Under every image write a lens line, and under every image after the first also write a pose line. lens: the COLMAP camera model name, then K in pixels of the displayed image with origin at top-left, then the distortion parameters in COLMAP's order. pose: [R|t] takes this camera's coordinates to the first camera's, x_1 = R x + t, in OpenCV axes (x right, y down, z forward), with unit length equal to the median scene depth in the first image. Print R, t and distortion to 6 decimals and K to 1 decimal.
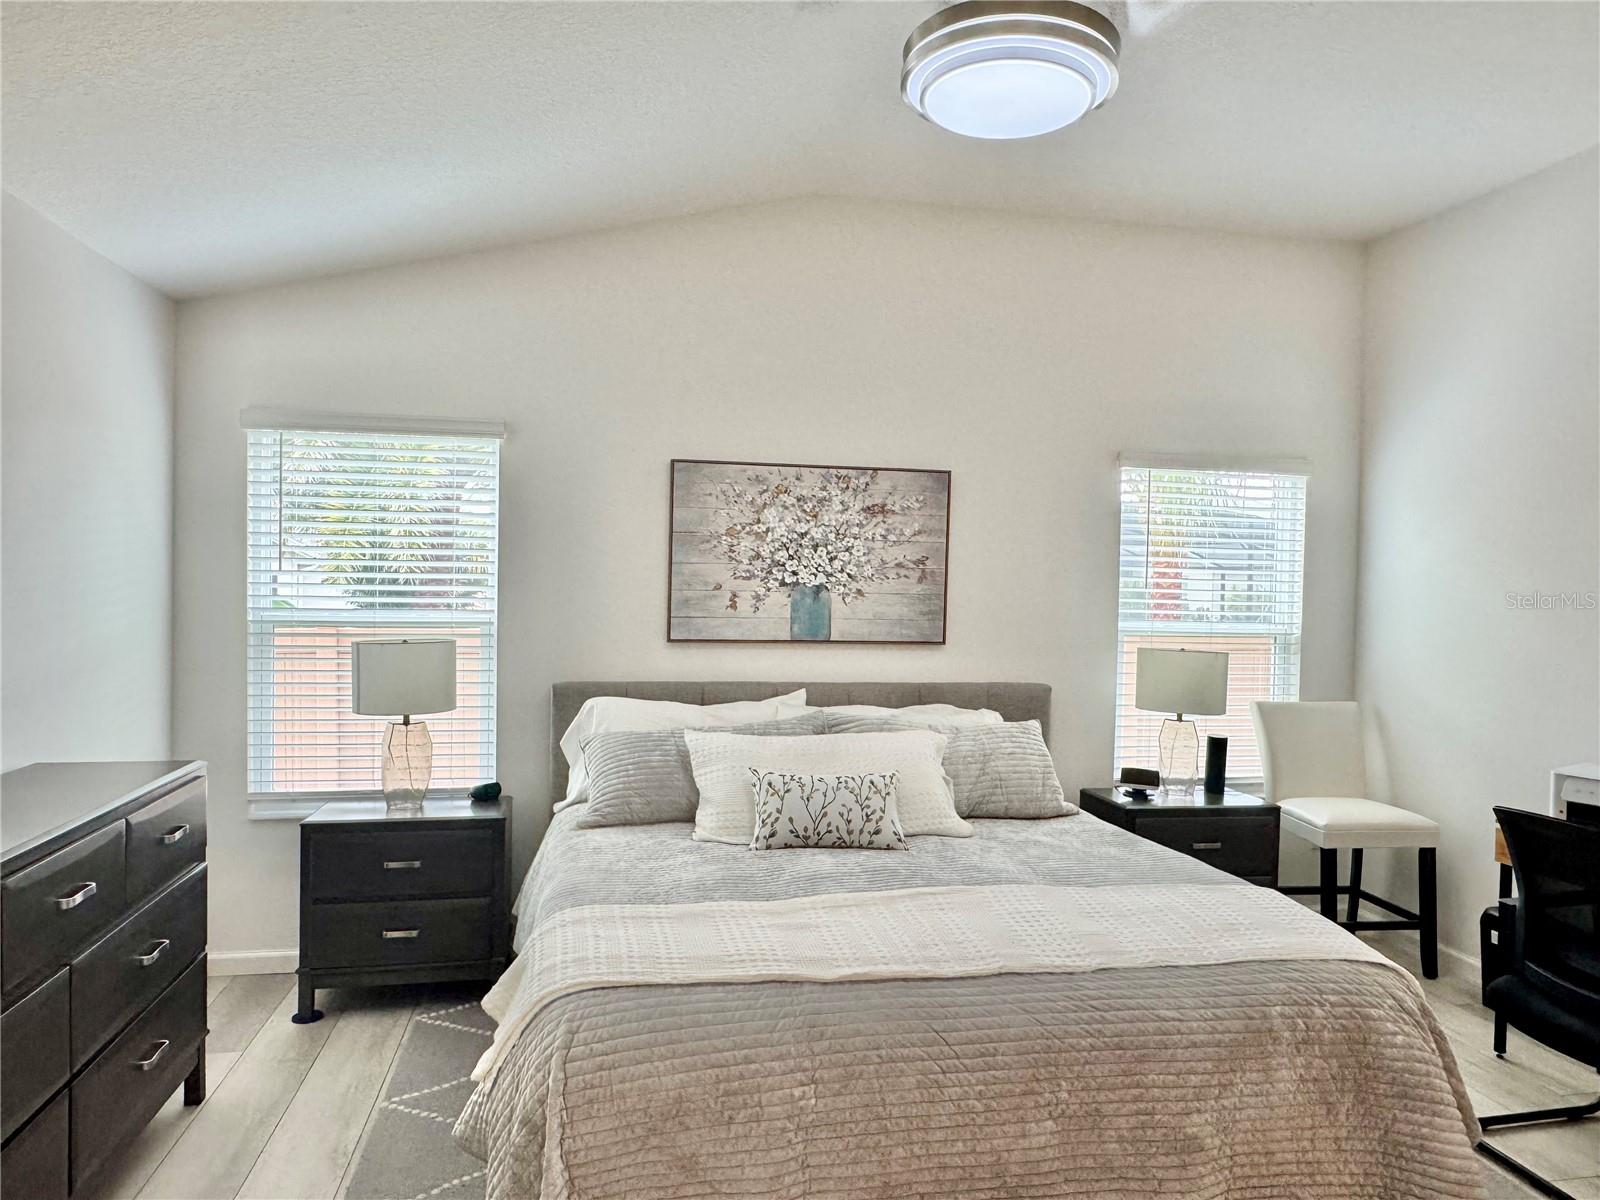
lens RADIAL K [[1029.3, 0, 797.5], [0, 1029.3, 624.6], [0, 0, 1]] dist [-0.002042, 0.001976]
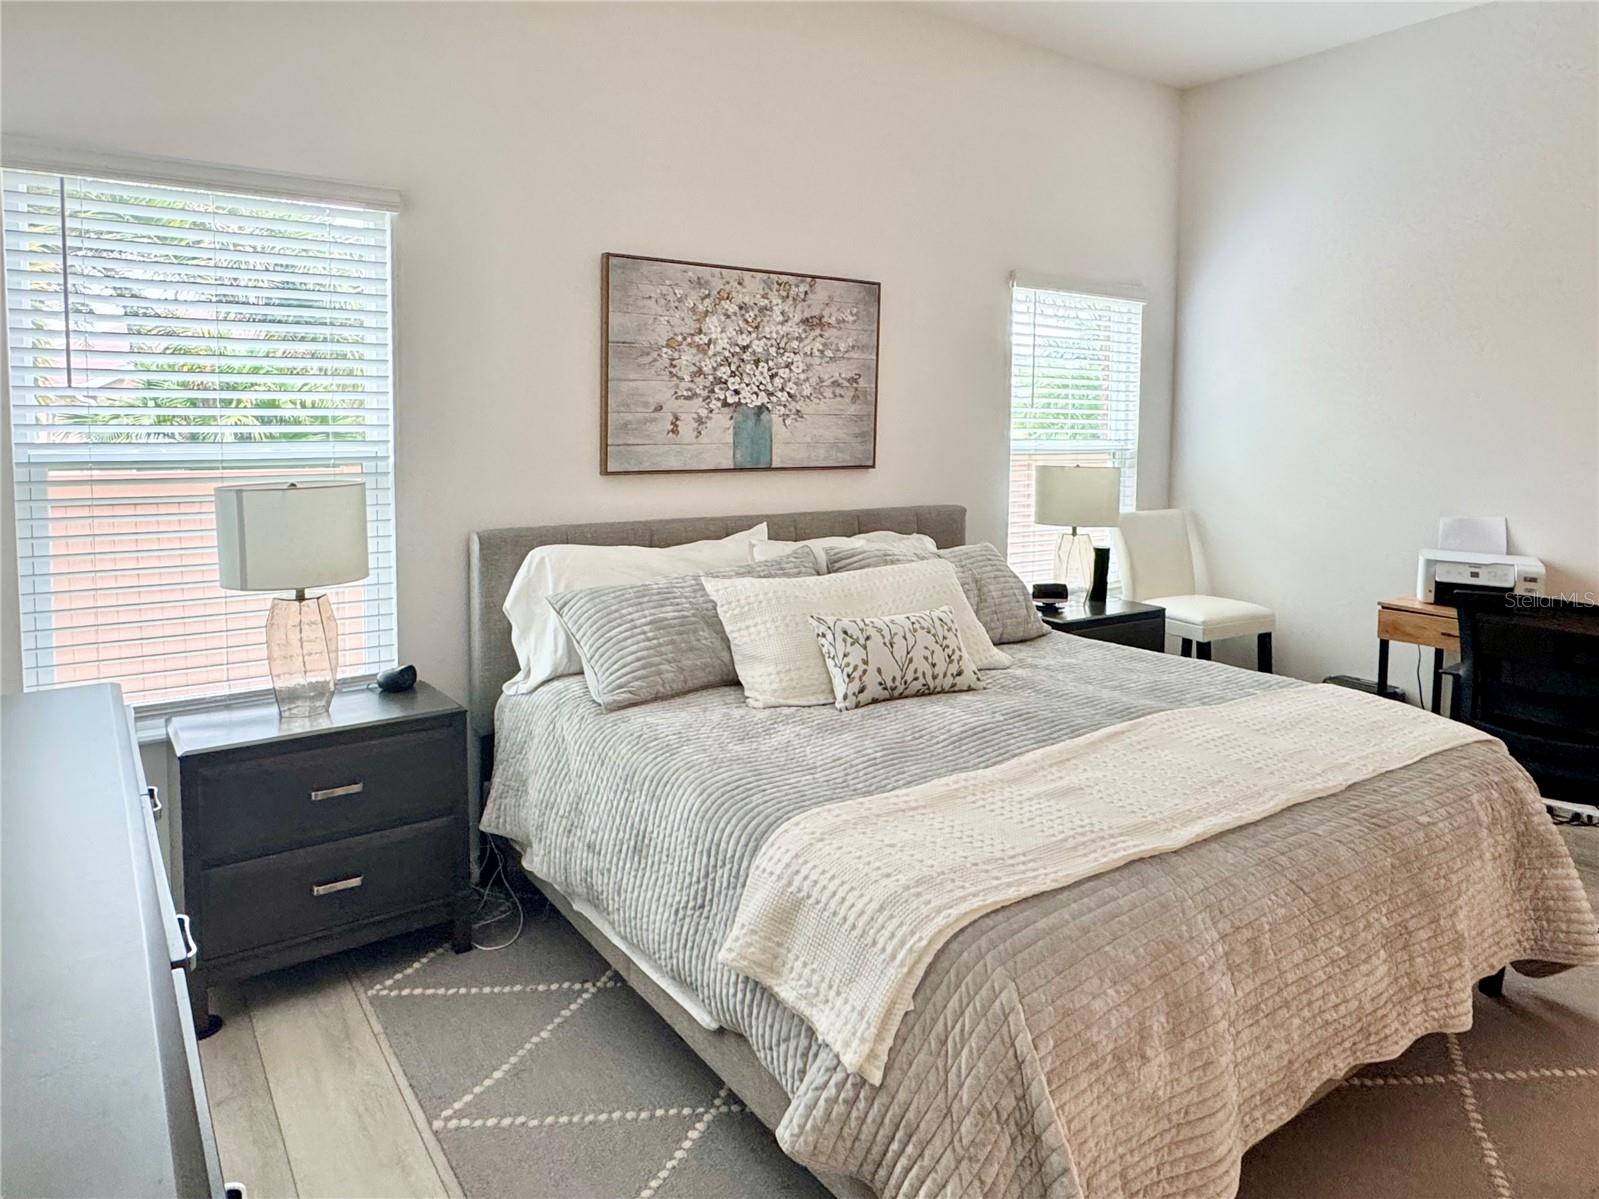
lens RADIAL K [[1015.3, 0, 791.3], [0, 1015.3, 497.8], [0, 0, 1]] dist [-0.001323, -0.001278]
pose [[0.914232, -0.042945, 0.402908, -0.314746], [0.026290, 0.998559, 0.046779, 0.000881], [-0.404337, -0.032175, 0.914044, 0.187797]]
